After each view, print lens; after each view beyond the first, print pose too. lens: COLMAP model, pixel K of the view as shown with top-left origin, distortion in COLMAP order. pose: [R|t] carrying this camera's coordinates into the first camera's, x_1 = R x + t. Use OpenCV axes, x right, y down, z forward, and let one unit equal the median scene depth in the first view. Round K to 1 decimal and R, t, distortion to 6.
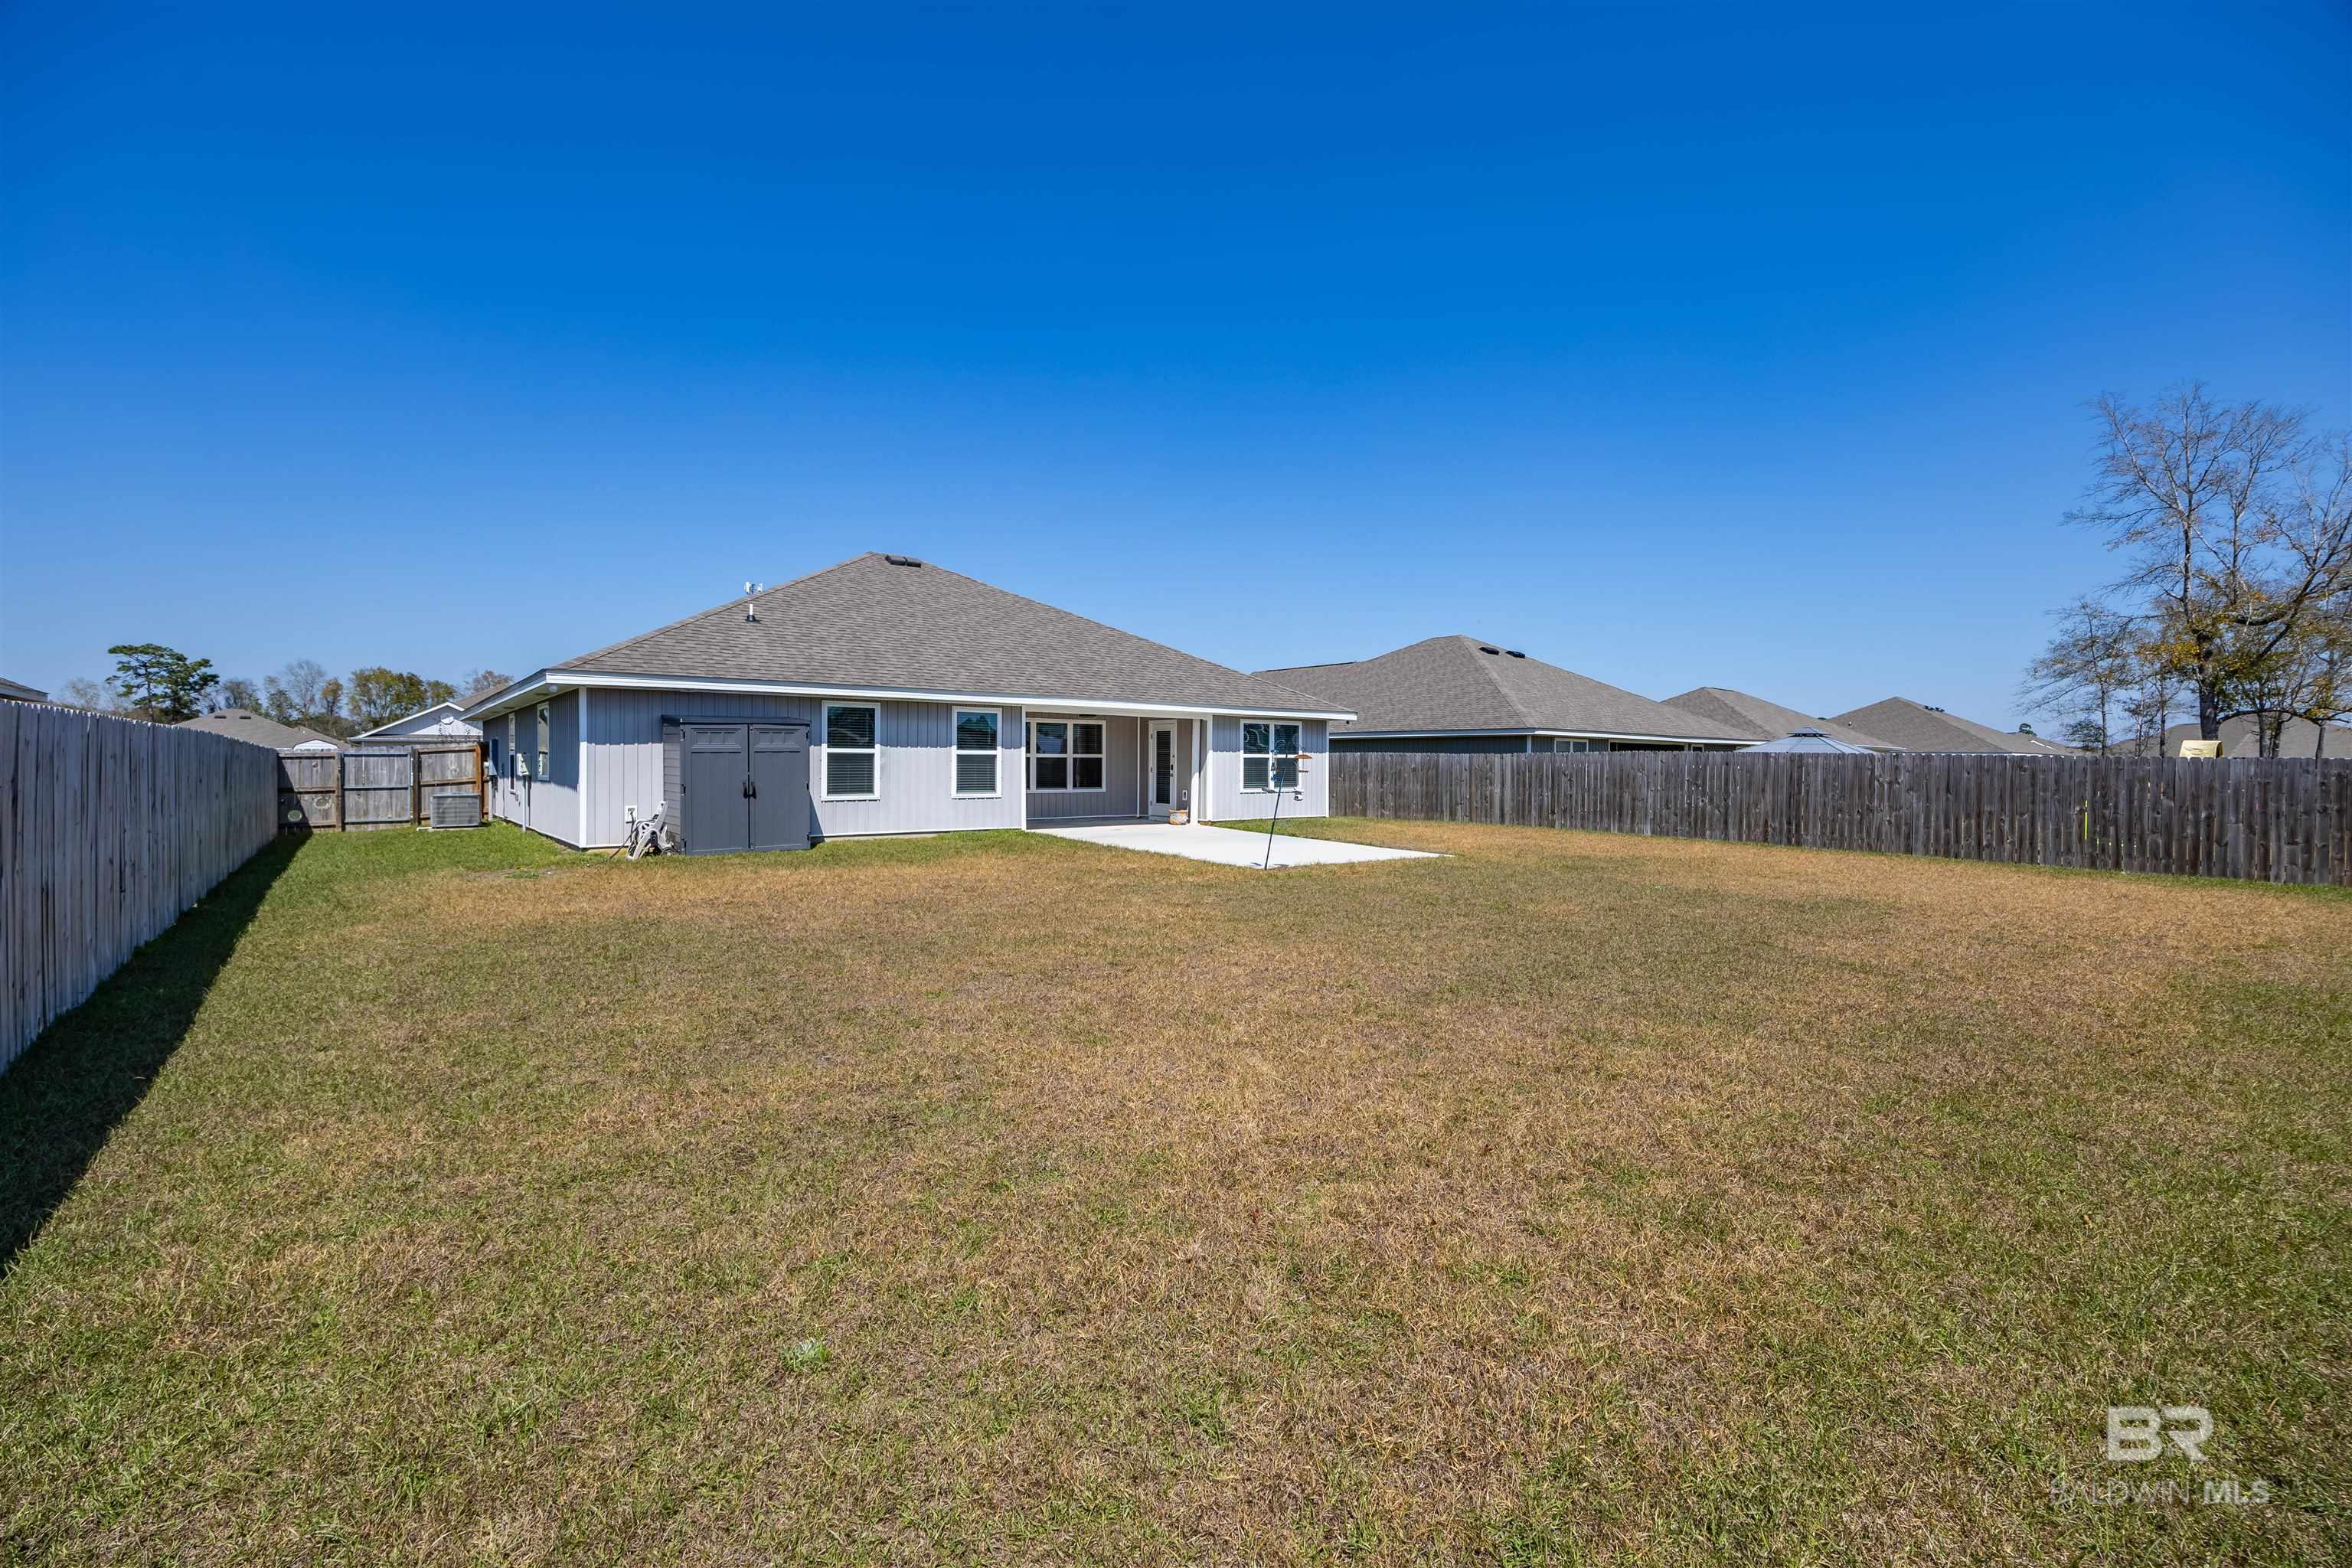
lens RADIAL K [[993.7, 0, 1176.6], [0, 993.7, 768.2], [0, 0, 1]] dist [0.003194, 0.000199]
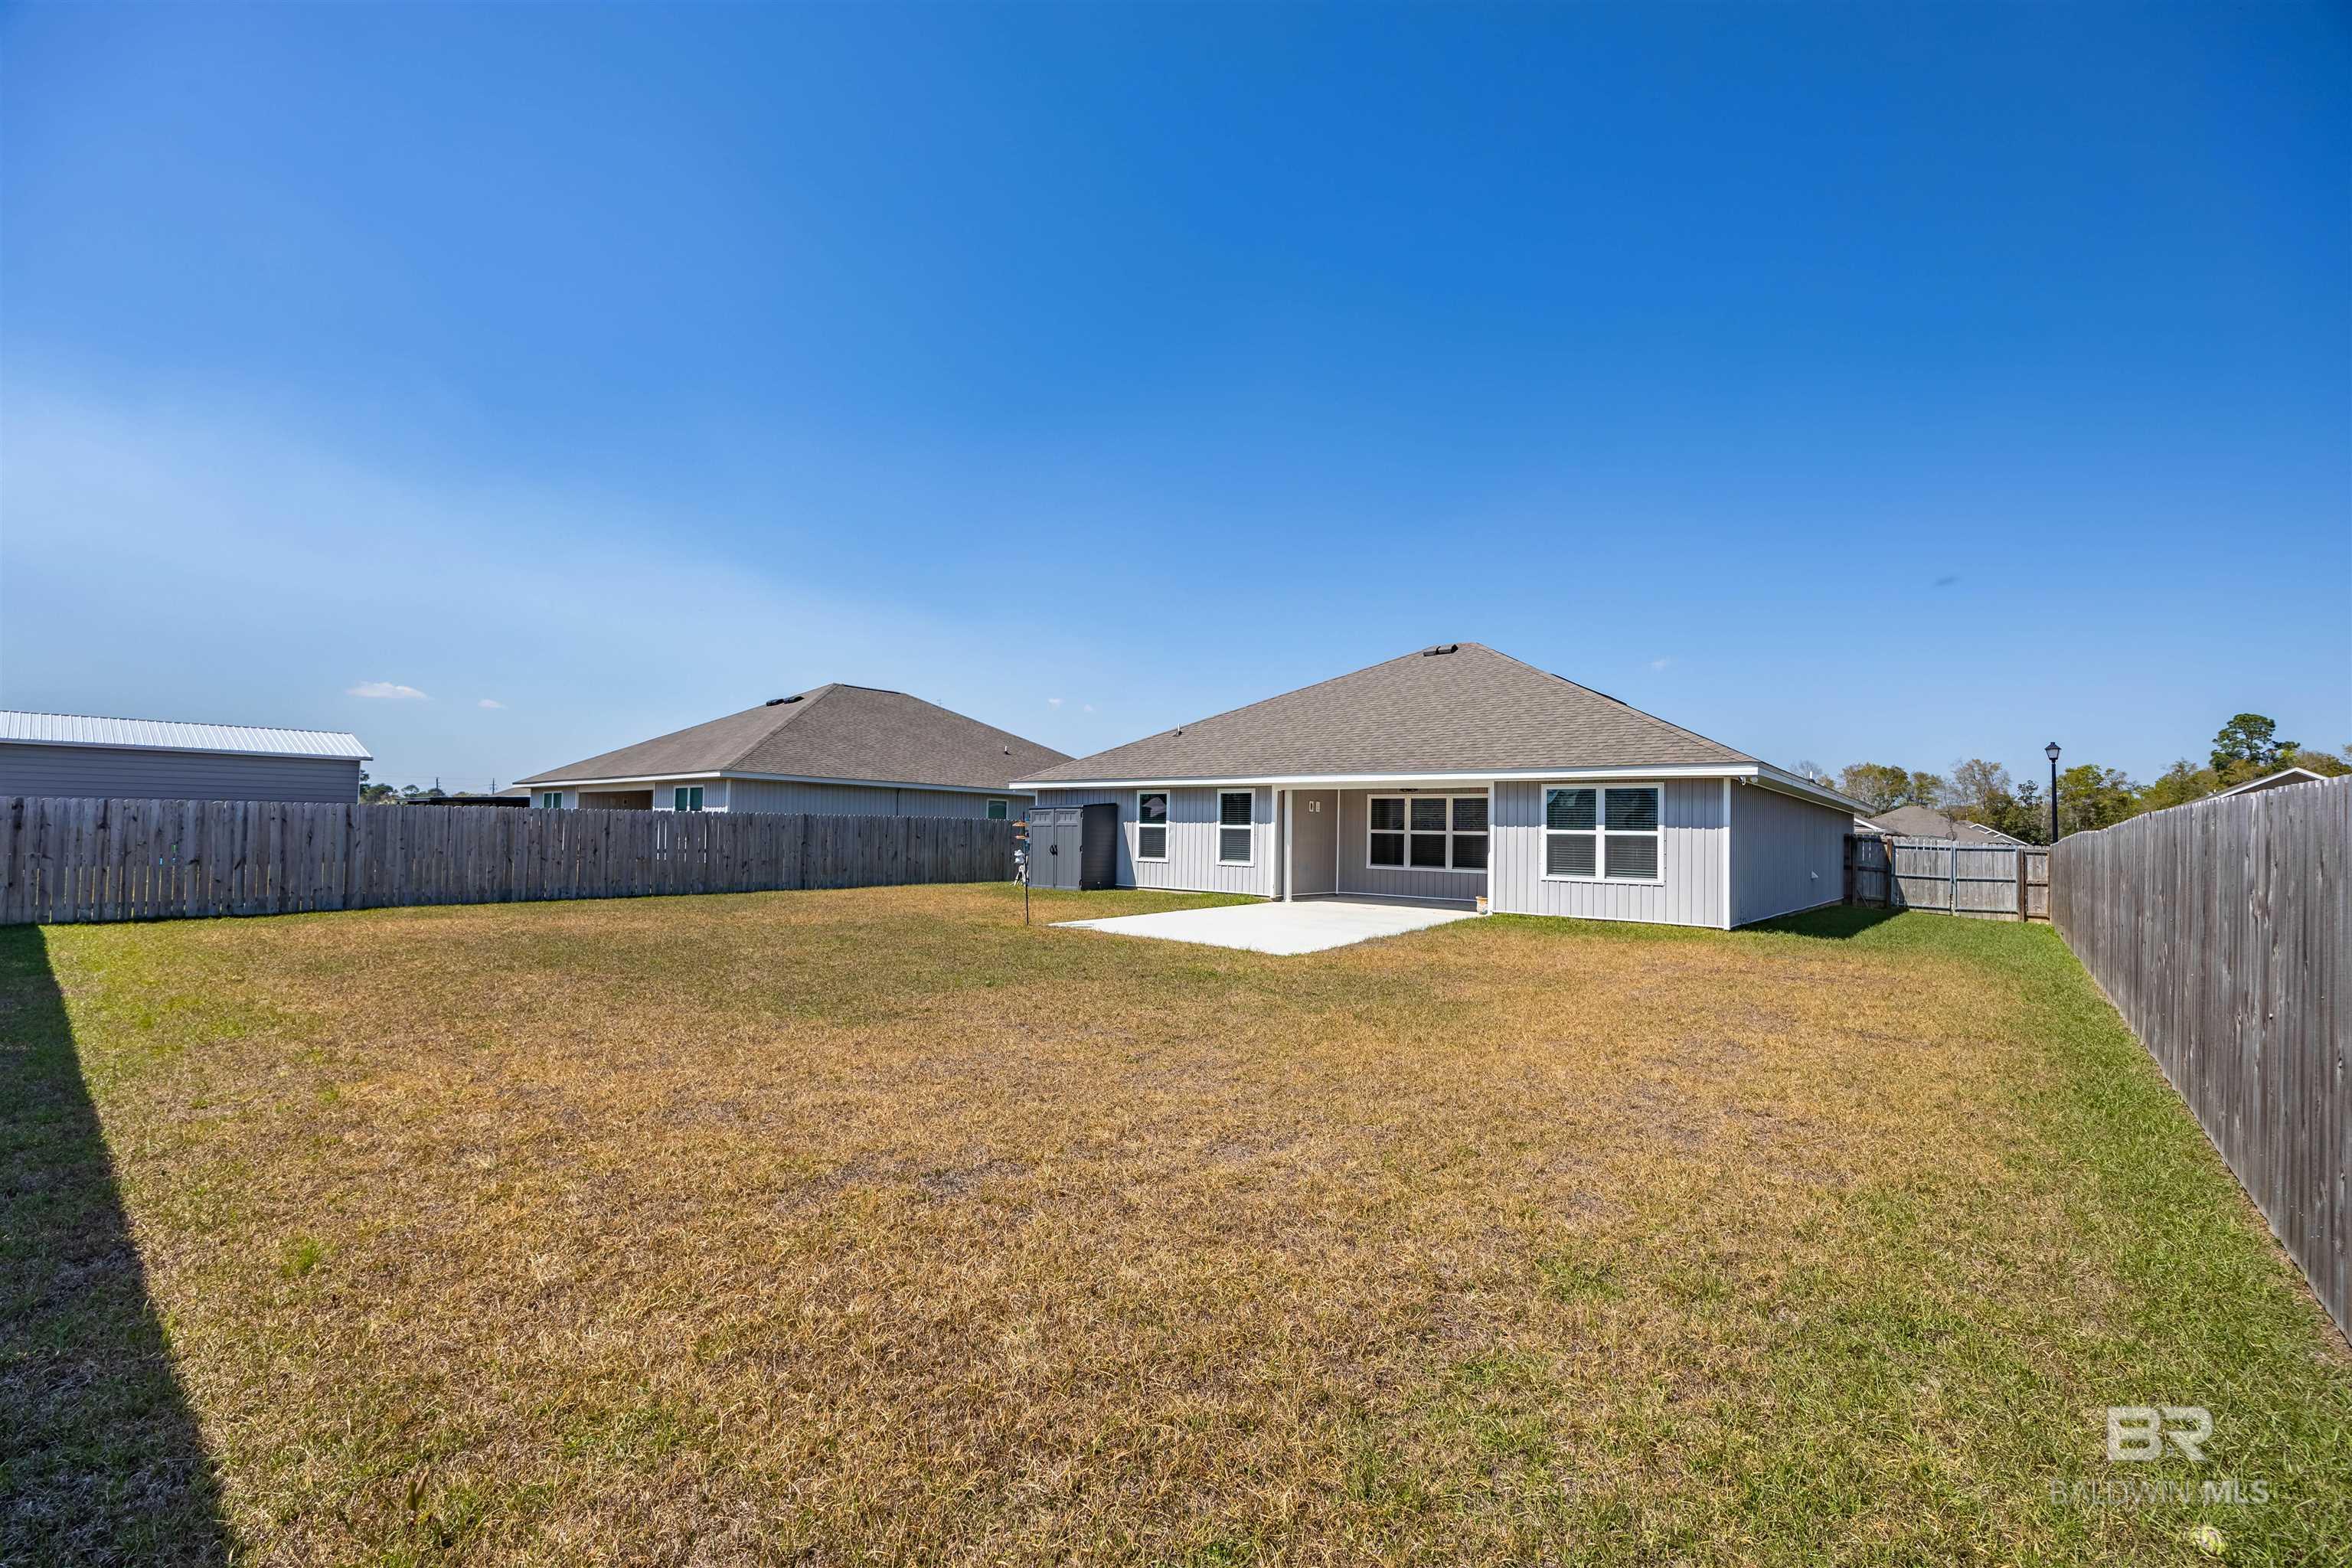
lens RADIAL K [[1020.1, 0, 1172.7], [0, 1020.1, 750.8], [0, 0, 1]] dist [-0.006928, 0.000221]
pose [[0.202376, -0.081534, -0.975908, 0.833374], [-0.026612, 0.995702, -0.088706, 0.002711], [0.978946, 0.043923, 0.199337, 0.592056]]
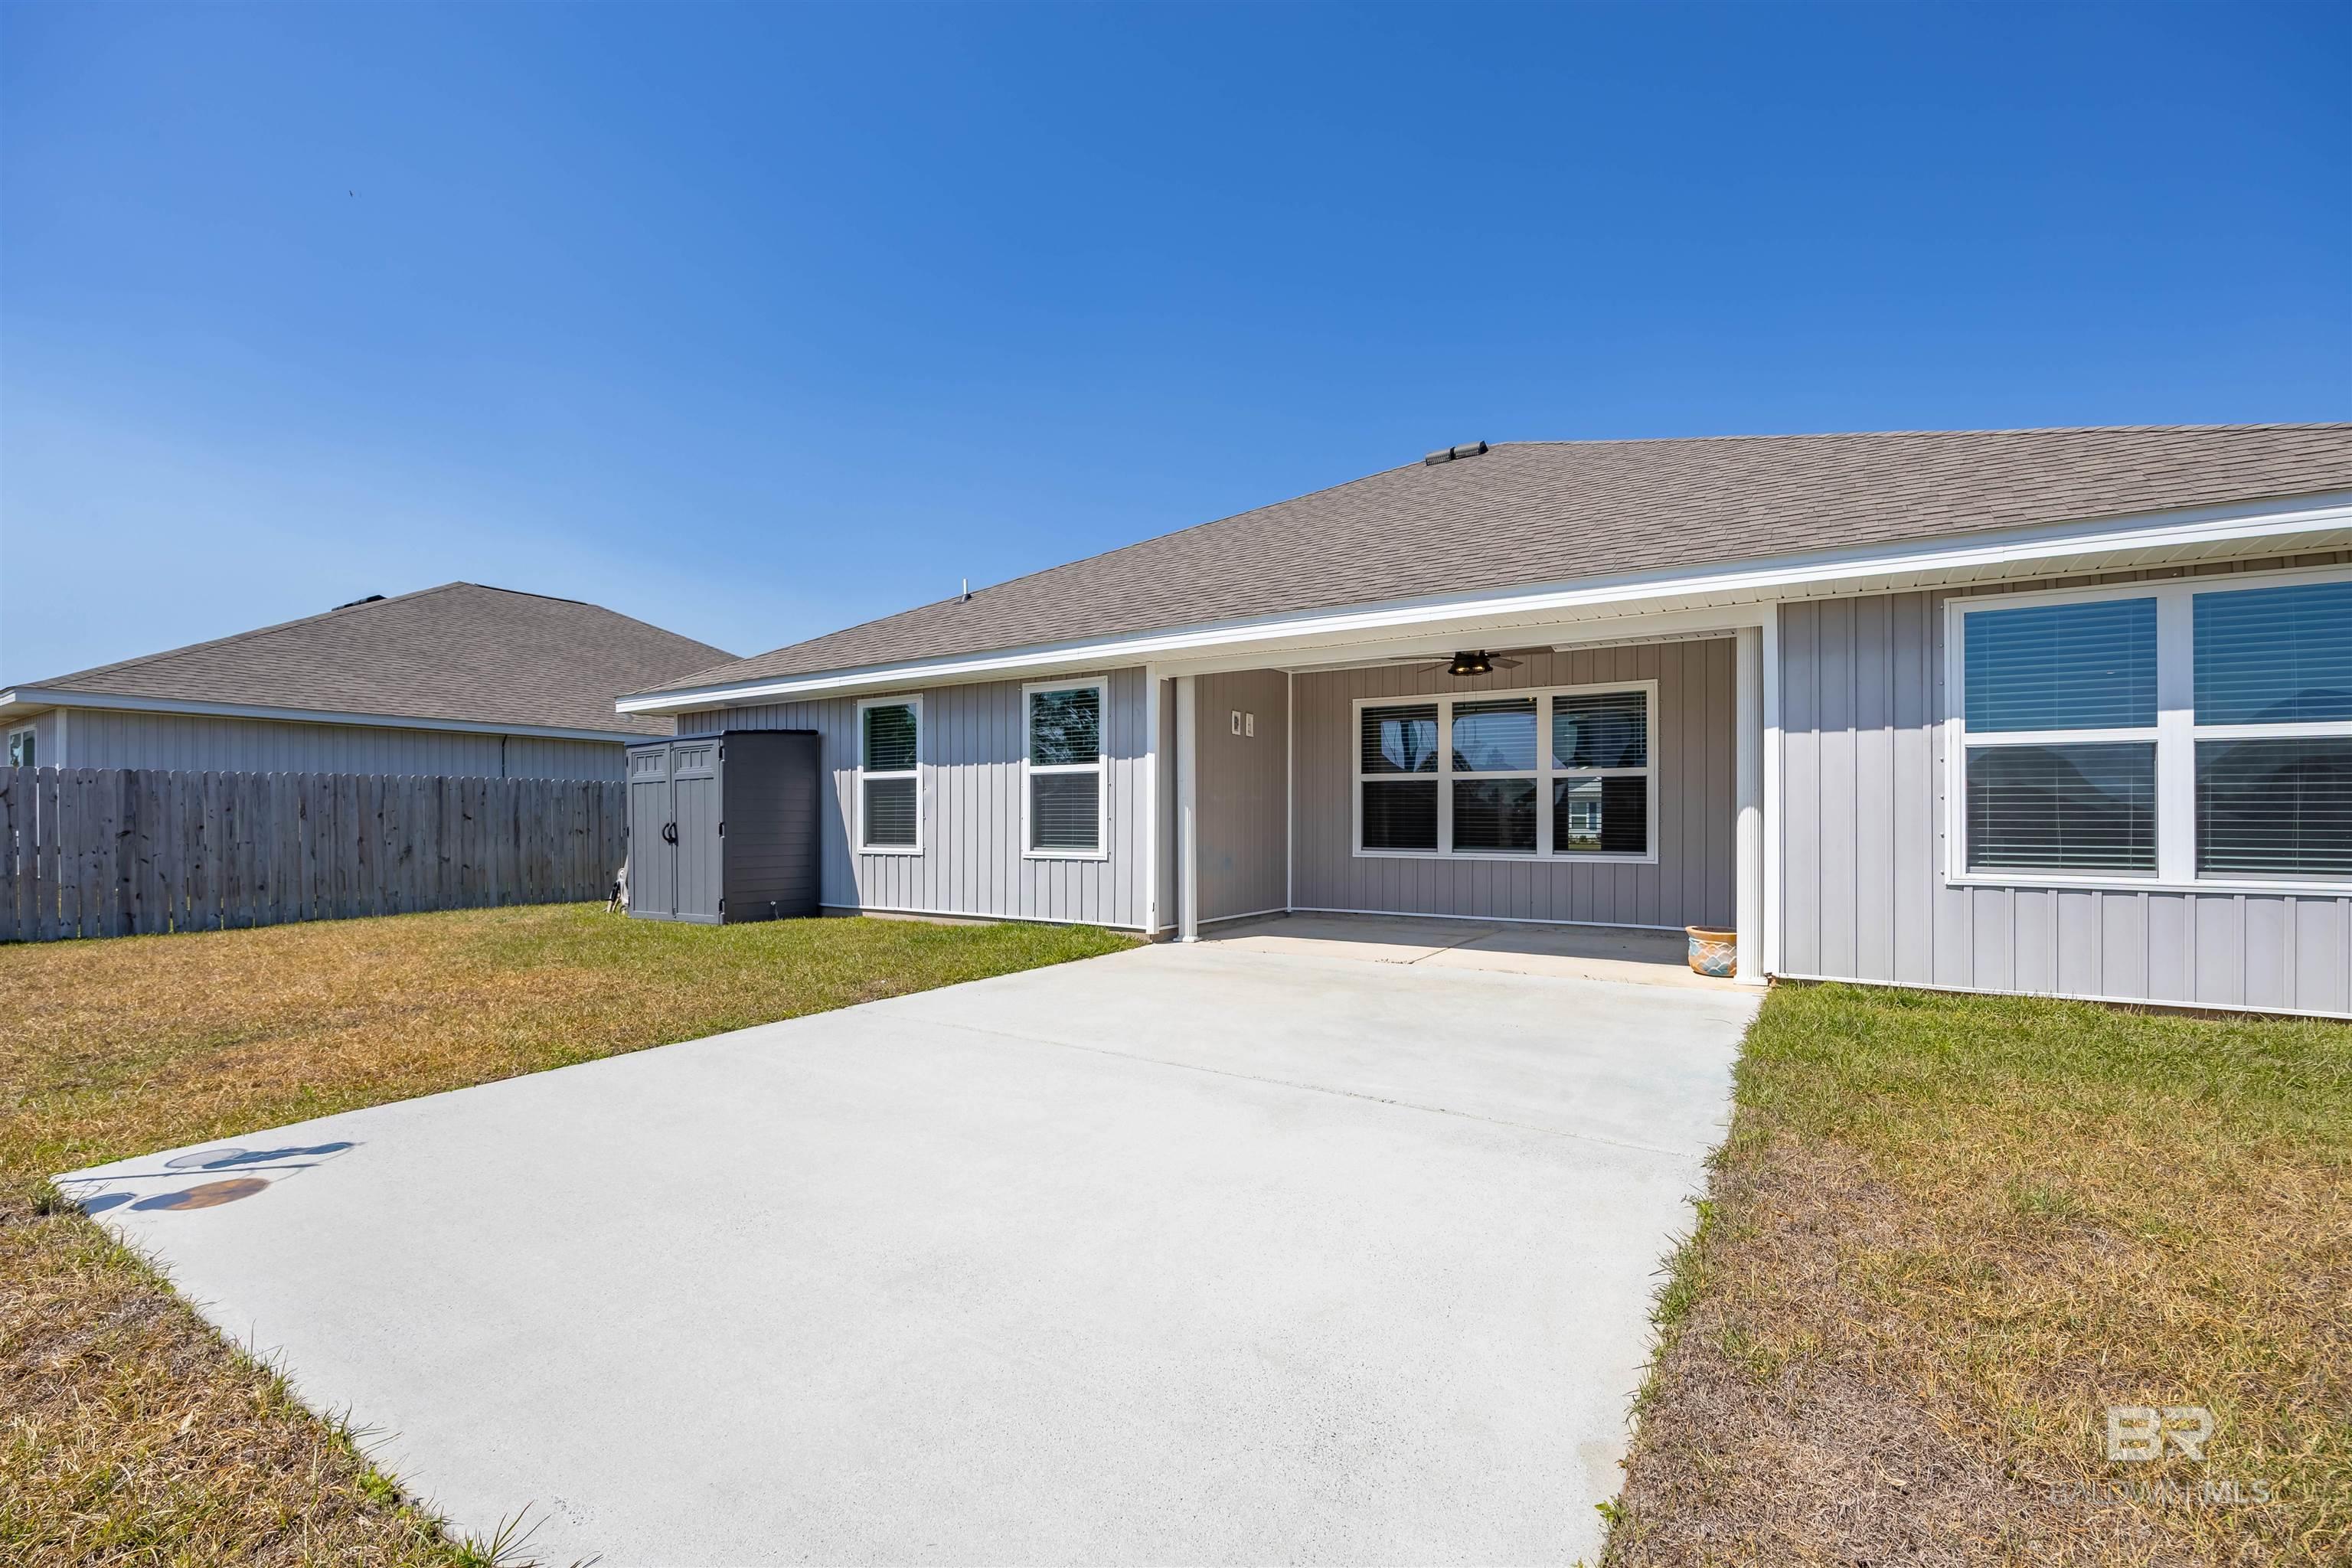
lens RADIAL K [[1044.9, 0, 1176.0], [0, 1044.9, 784.0], [0, 0, 1]] dist [0.017394, 0.000089]
pose [[0.310312, -0.039695, -0.949806, 0.276990], [-0.004768, 0.999050, -0.043311, 0.012082], [0.950623, 0.017969, 0.309828, 0.769541]]
